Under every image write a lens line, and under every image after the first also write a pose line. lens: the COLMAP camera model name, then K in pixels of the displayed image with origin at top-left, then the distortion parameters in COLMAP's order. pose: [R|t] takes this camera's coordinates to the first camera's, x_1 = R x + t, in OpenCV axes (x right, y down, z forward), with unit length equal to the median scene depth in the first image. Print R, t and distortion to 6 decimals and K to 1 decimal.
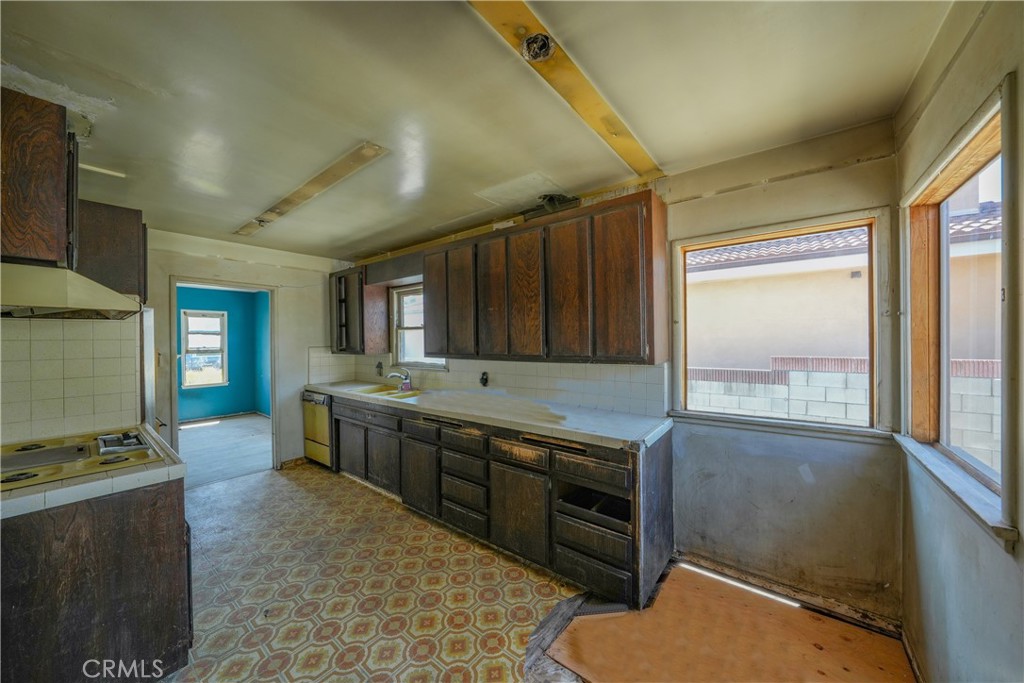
lens RADIAL K [[352.2, 0, 513.8], [0, 352.2, 339.2], [0, 0, 1]] dist [-0.013475, 0.000161]
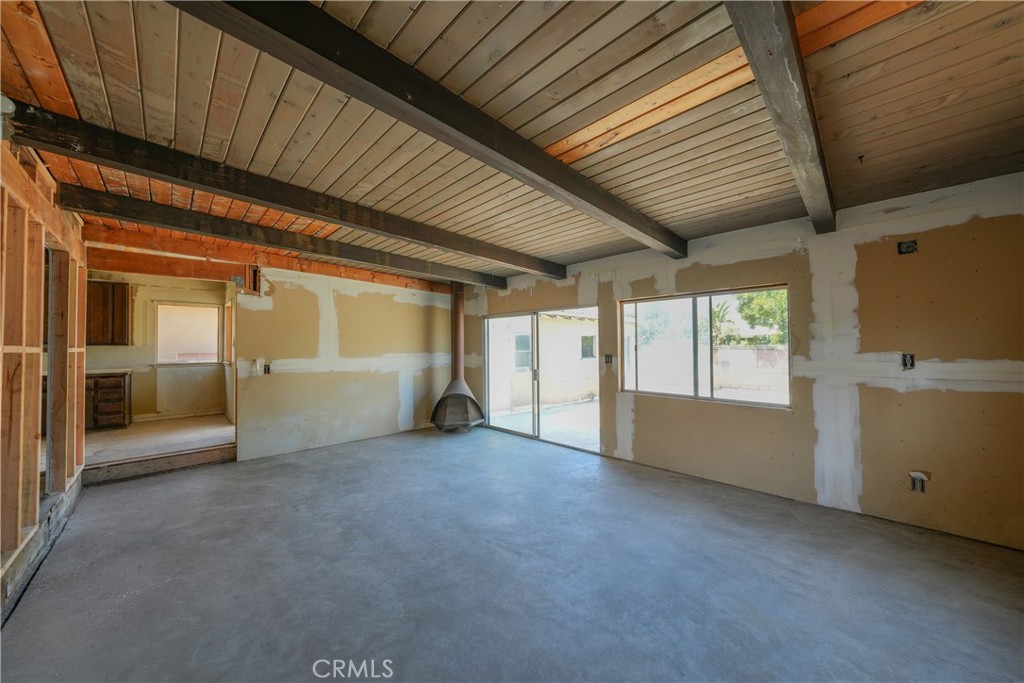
lens RADIAL K [[352.2, 0, 513.8], [0, 352.2, 339.2], [0, 0, 1]] dist [-0.013475, 0.000161]
pose [[0.131411, 0.032584, 0.990792, -0.990756], [0.004087, 0.999433, -0.033410, 0.064739], [-0.991320, 0.008440, 0.131203, -1.154384]]
